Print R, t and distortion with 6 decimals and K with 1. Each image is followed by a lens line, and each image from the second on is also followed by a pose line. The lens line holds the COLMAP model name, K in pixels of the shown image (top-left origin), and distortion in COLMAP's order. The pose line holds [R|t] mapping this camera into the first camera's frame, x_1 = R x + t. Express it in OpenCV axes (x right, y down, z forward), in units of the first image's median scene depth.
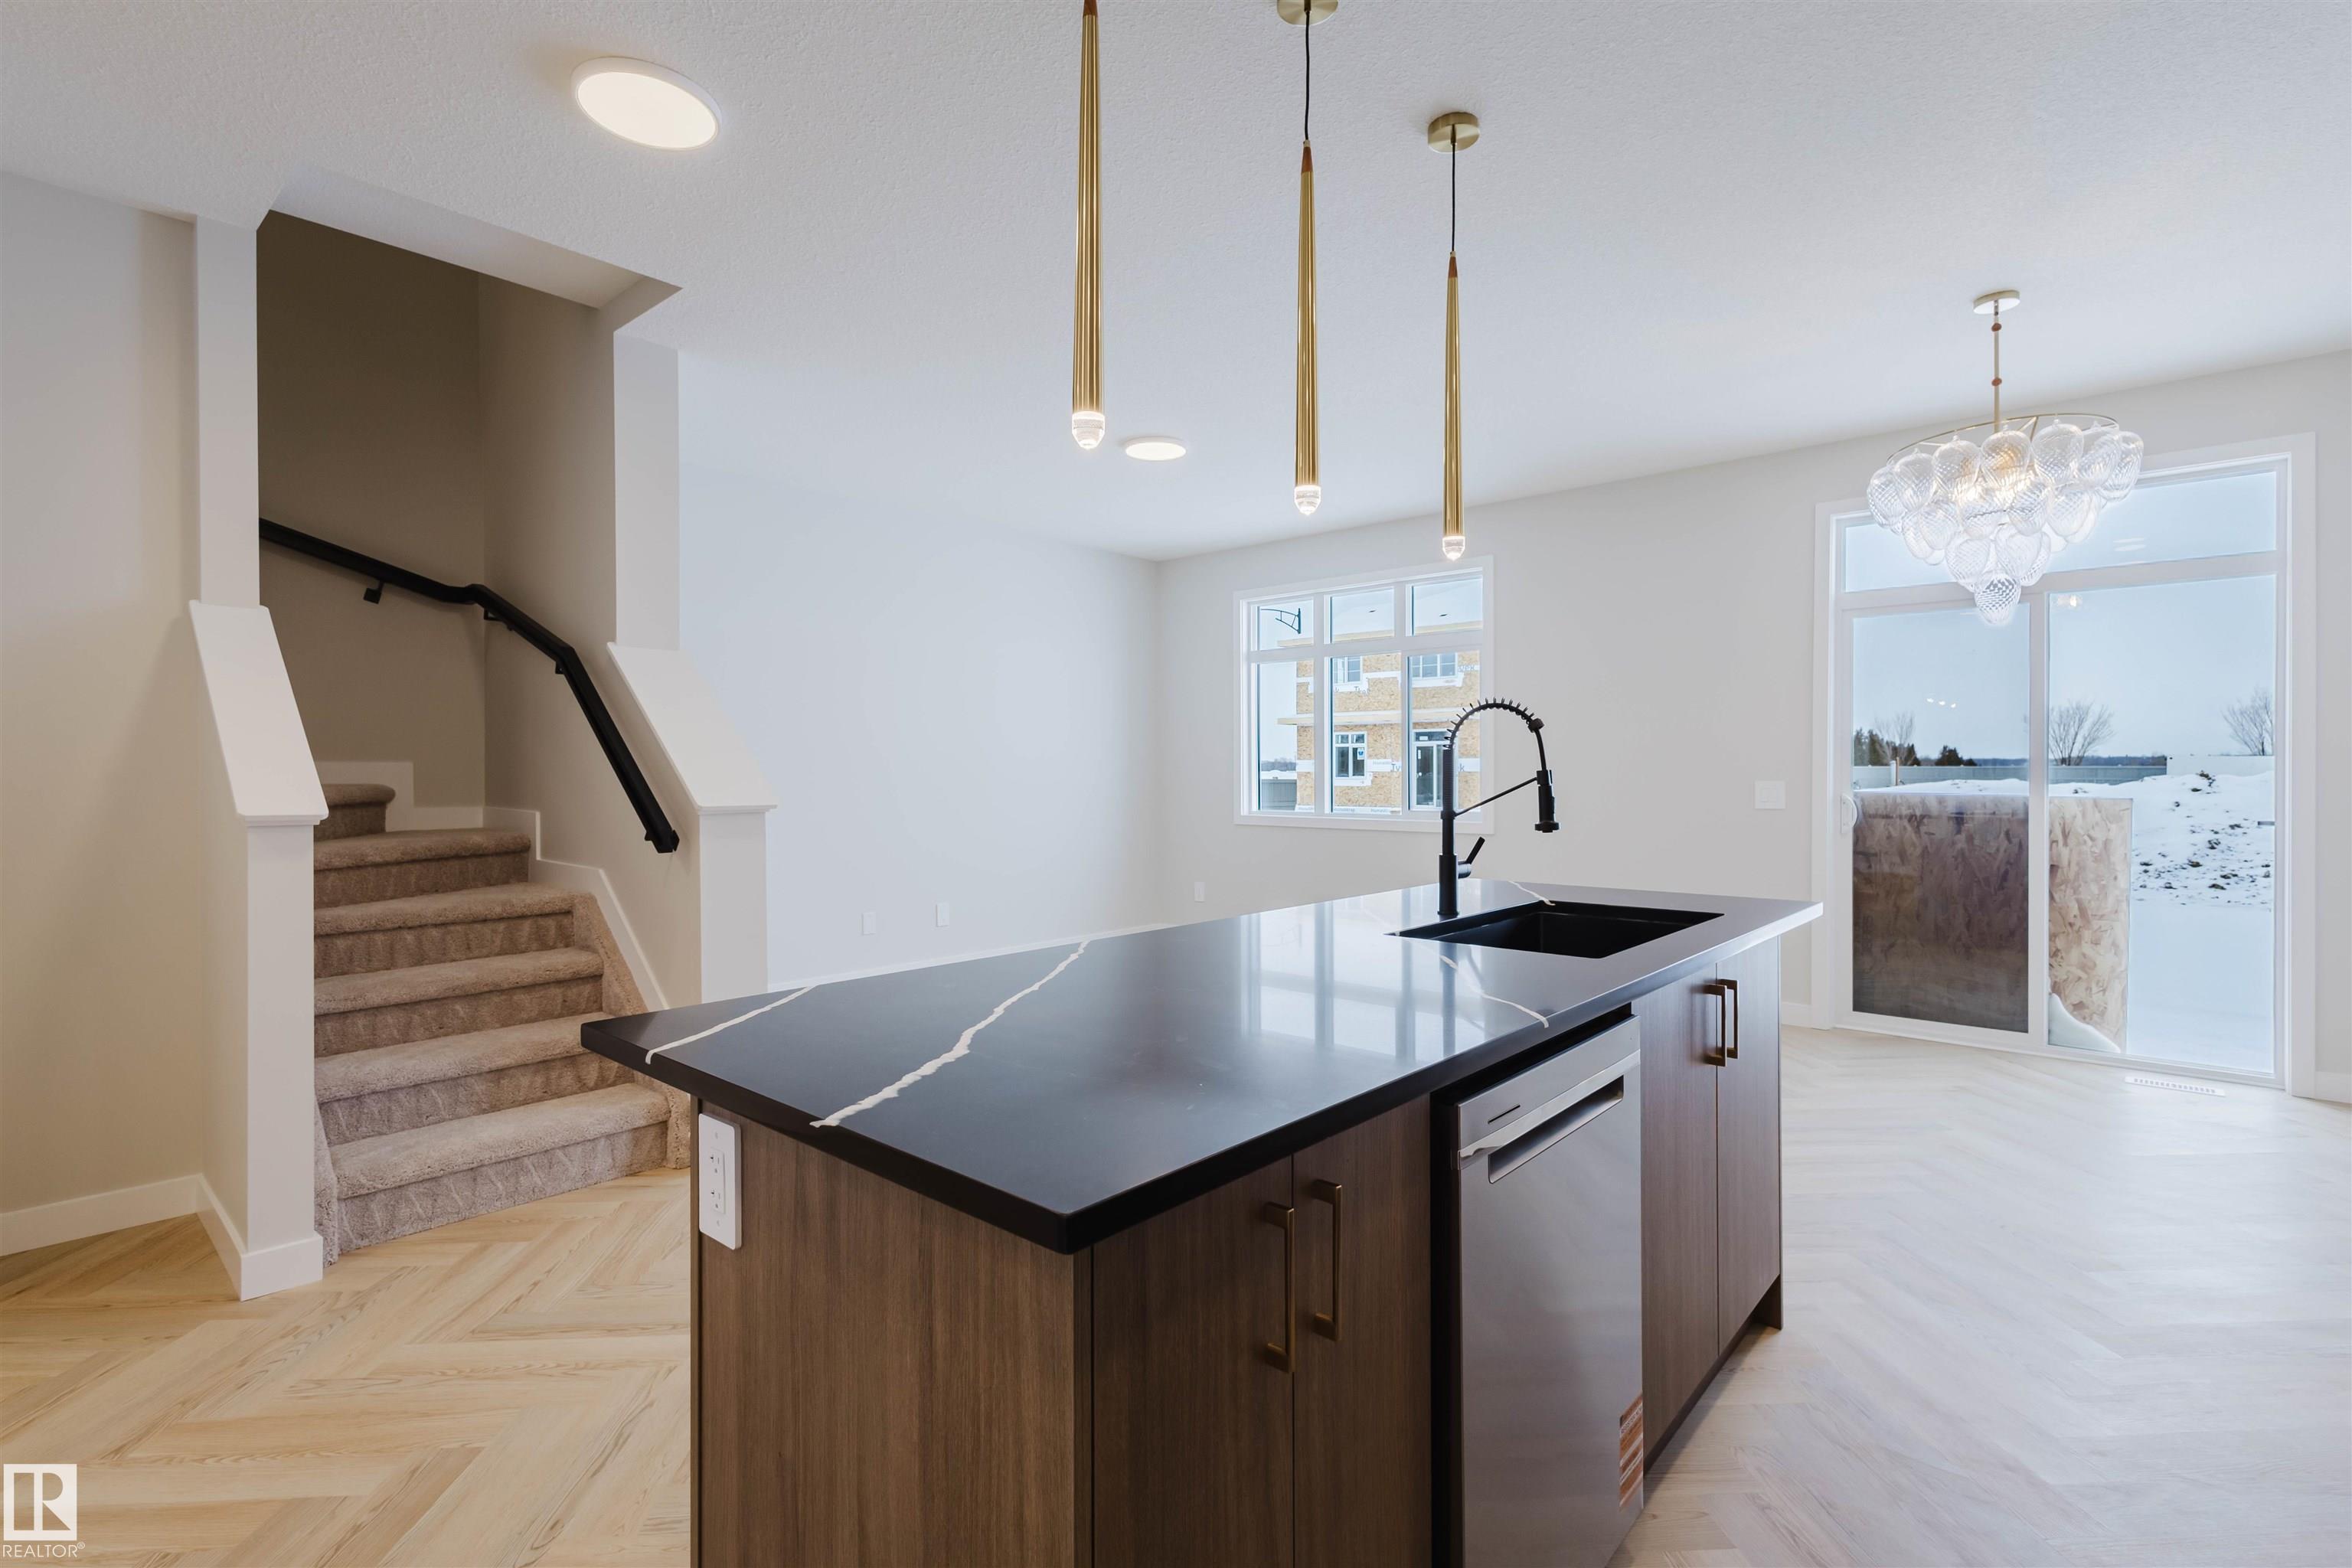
lens RADIAL K [[1082.6, 0, 1176.9], [0, 1082.6, 783.0], [0, 0, 1]] dist [0.015282, -0.004912]
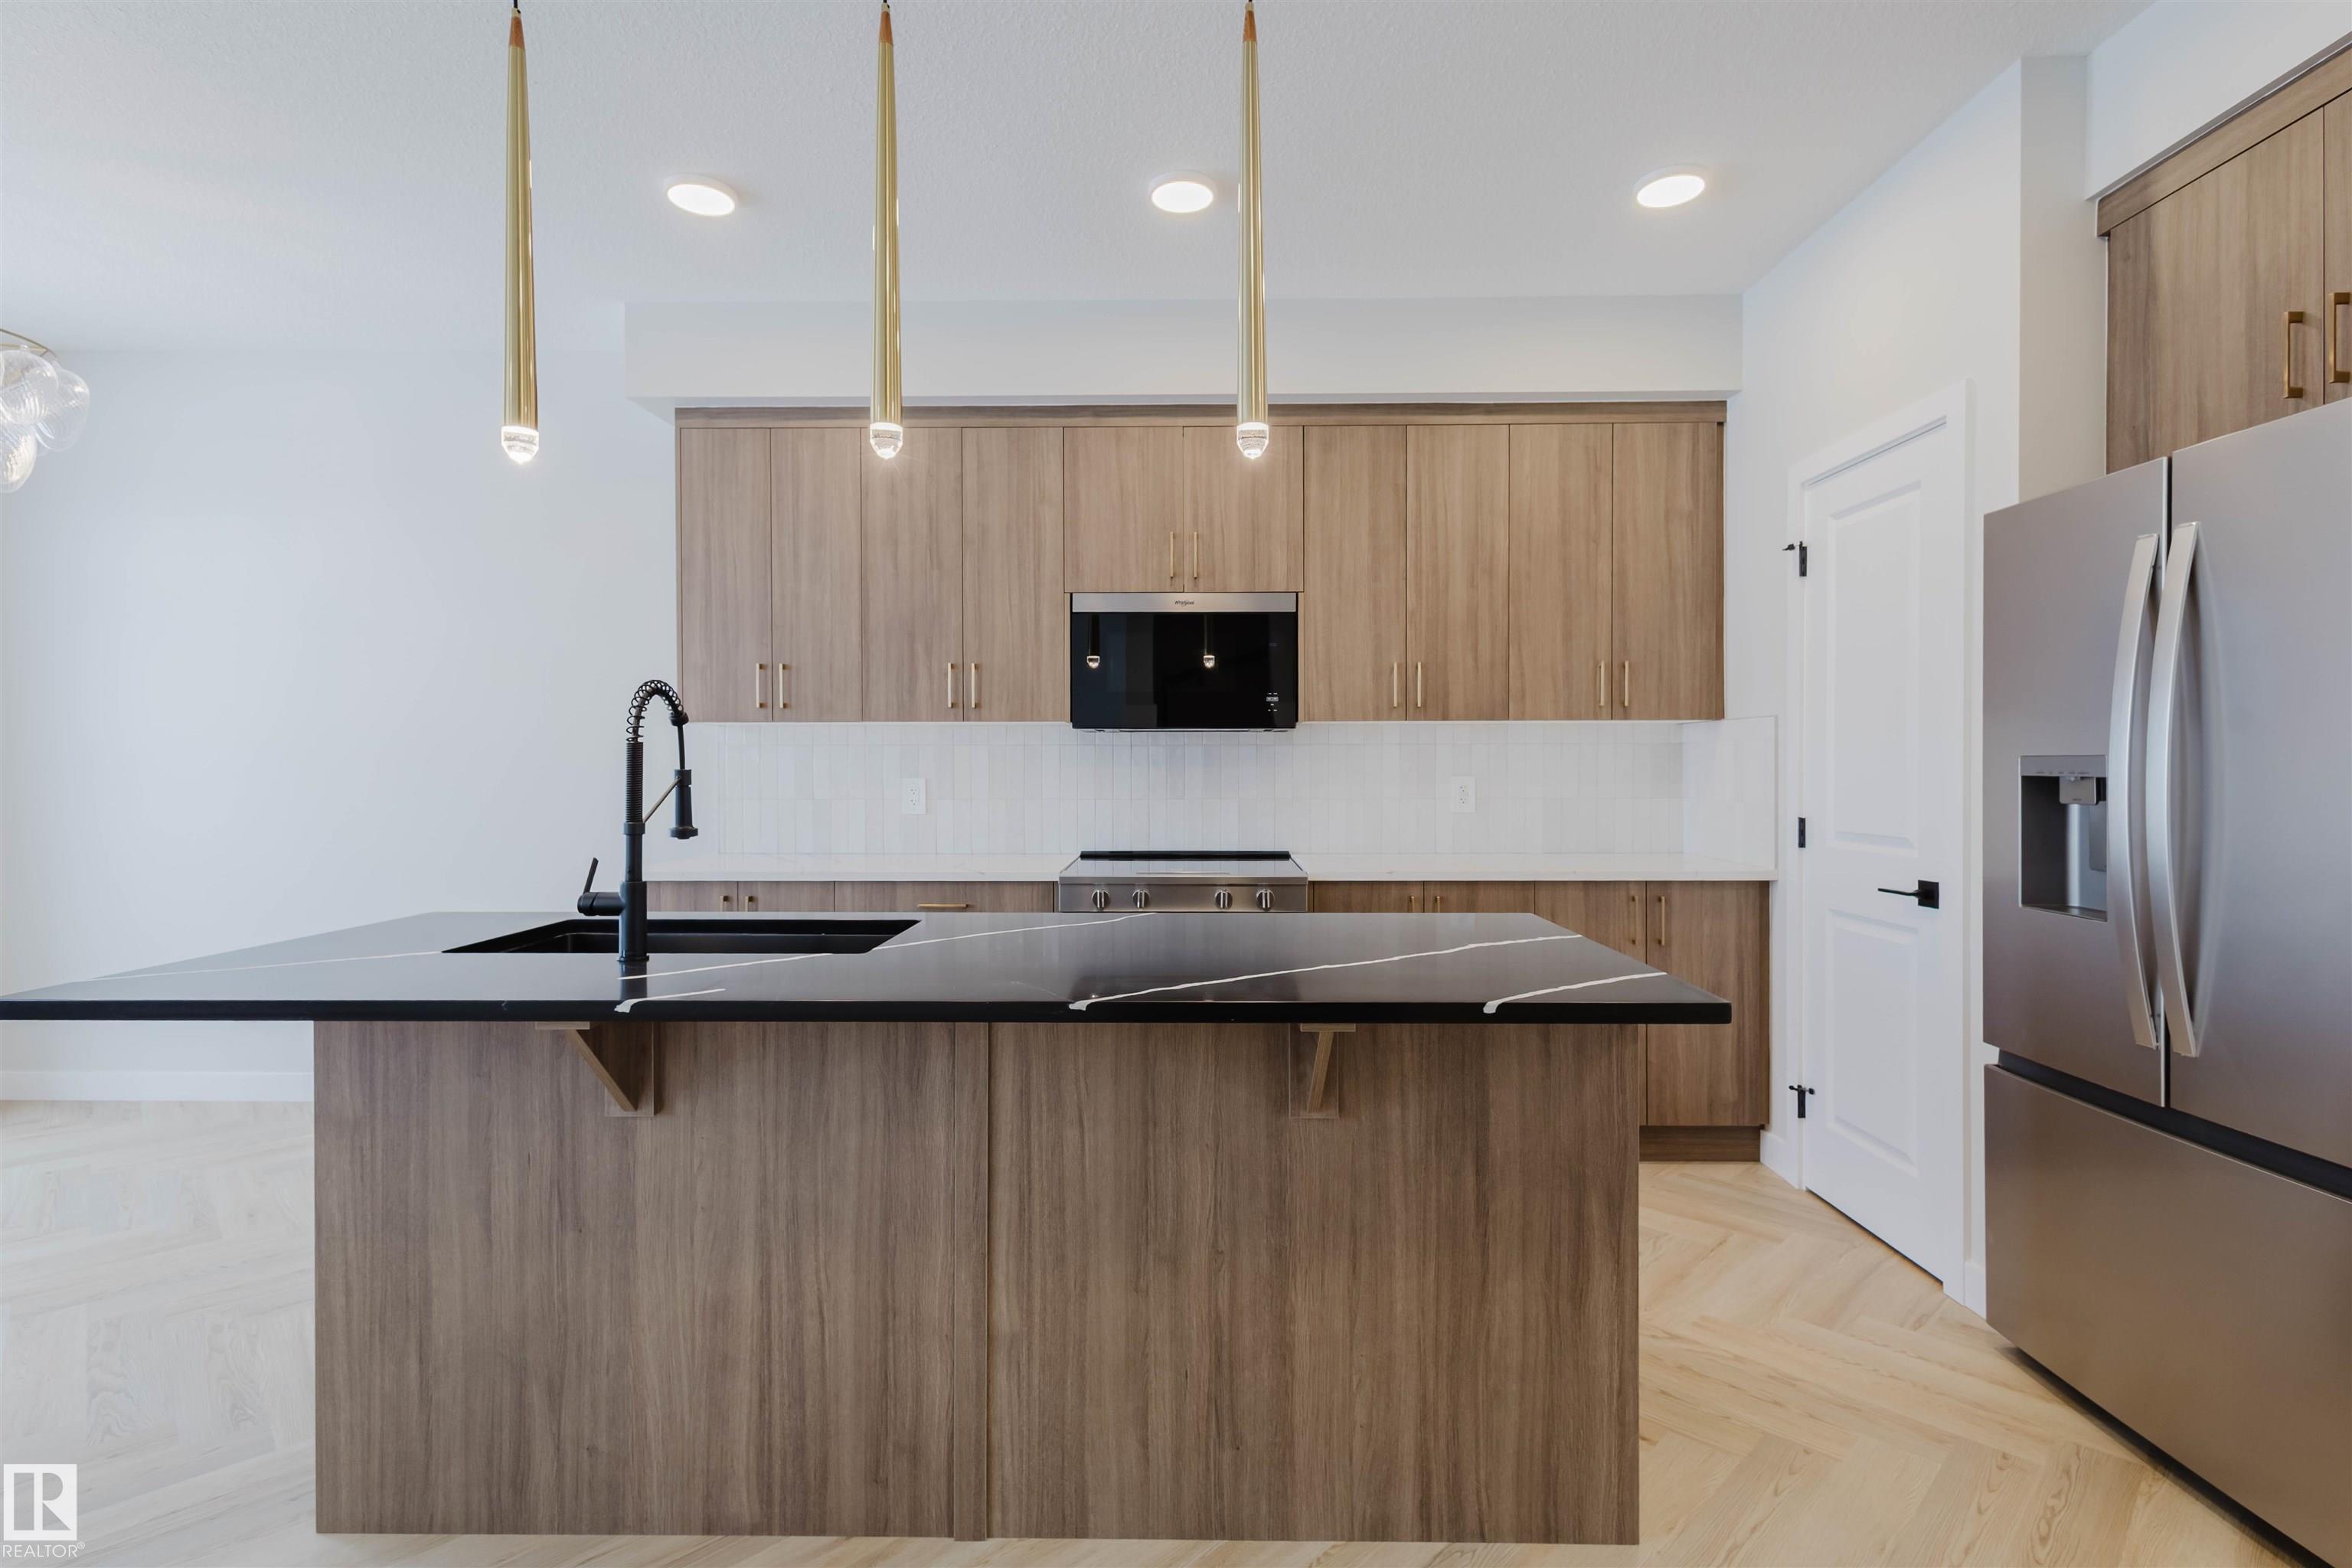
lens RADIAL K [[1082.6, 0, 1175.5], [0, 1082.6, 786.6], [0, 0, 1]] dist [0.015282, -0.004912]
pose [[-0.652090, -0.010582, 0.758068, -0.281549], [0.010121, 0.999692, 0.022661, -0.006185], [-0.758074, 0.022449, -0.651782, 0.598273]]
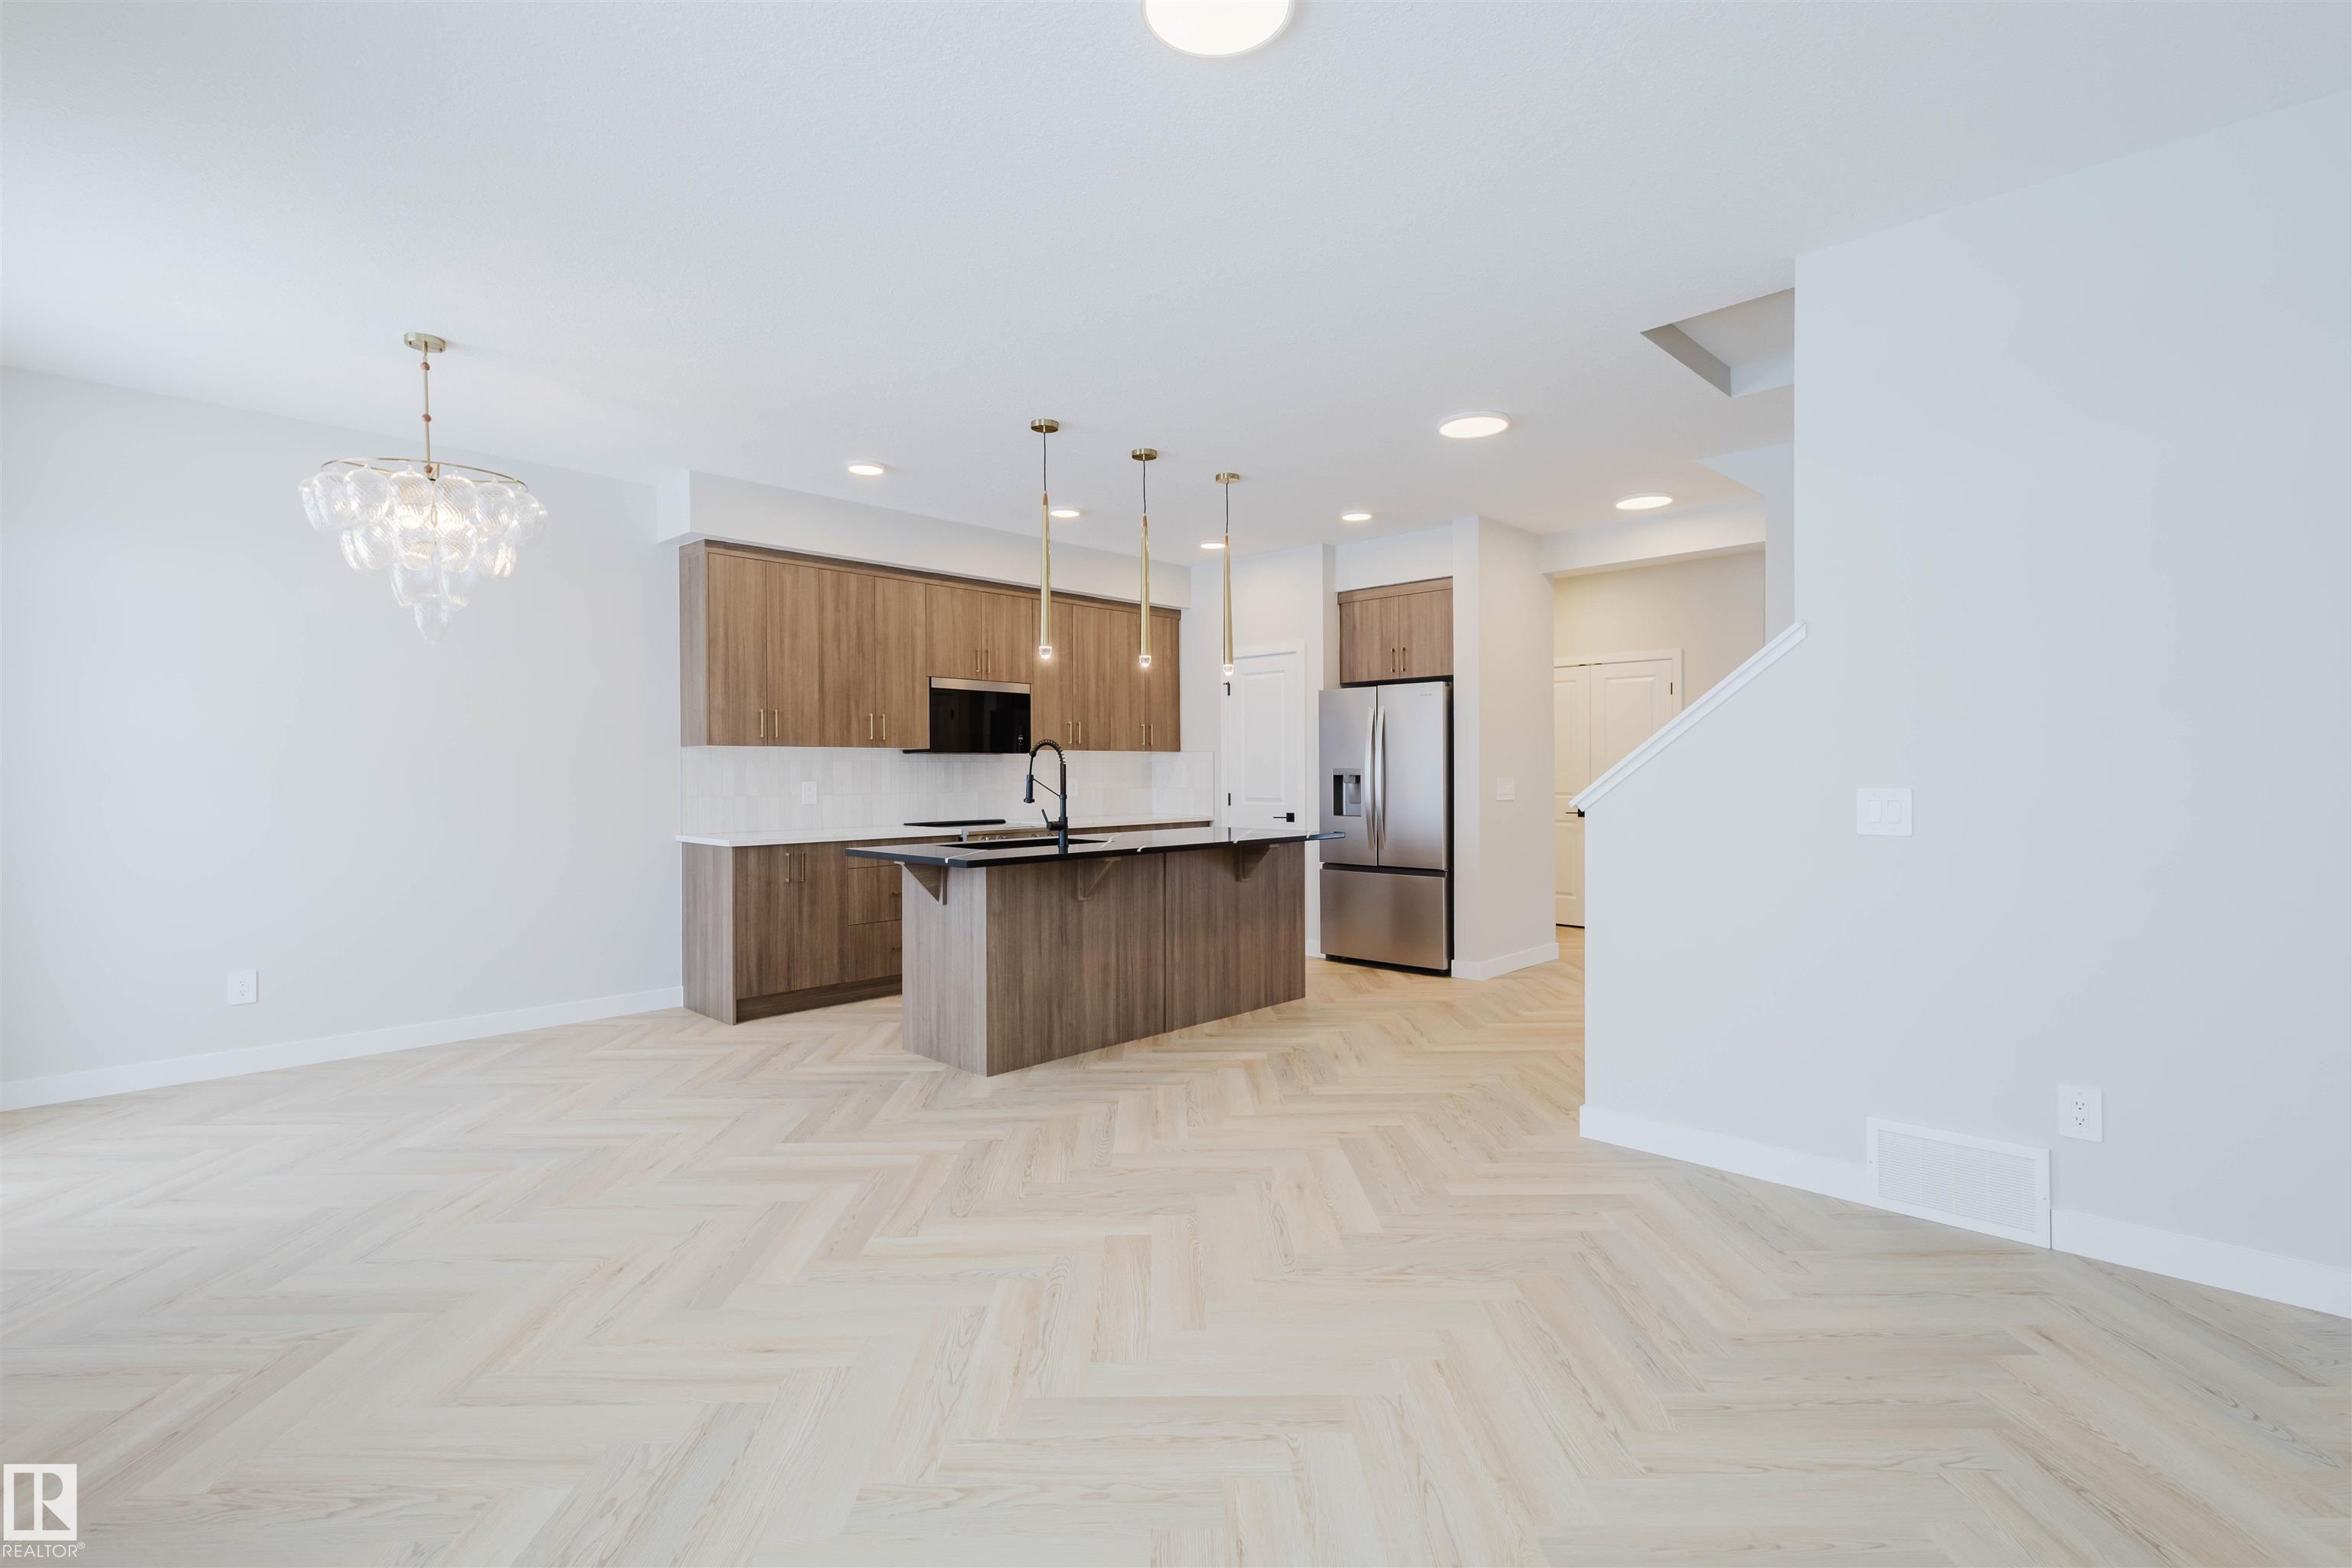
lens RADIAL K [[1082.6, 0, 1173.2], [0, 1082.6, 779.9], [0, 0, 1]] dist [0.015282, -0.004912]
pose [[-0.998905, 0.007483, 0.046181, -0.021552], [0.008330, 0.999800, 0.018194, -0.018378], [-0.046035, 0.018559, -0.998767, 1.484840]]
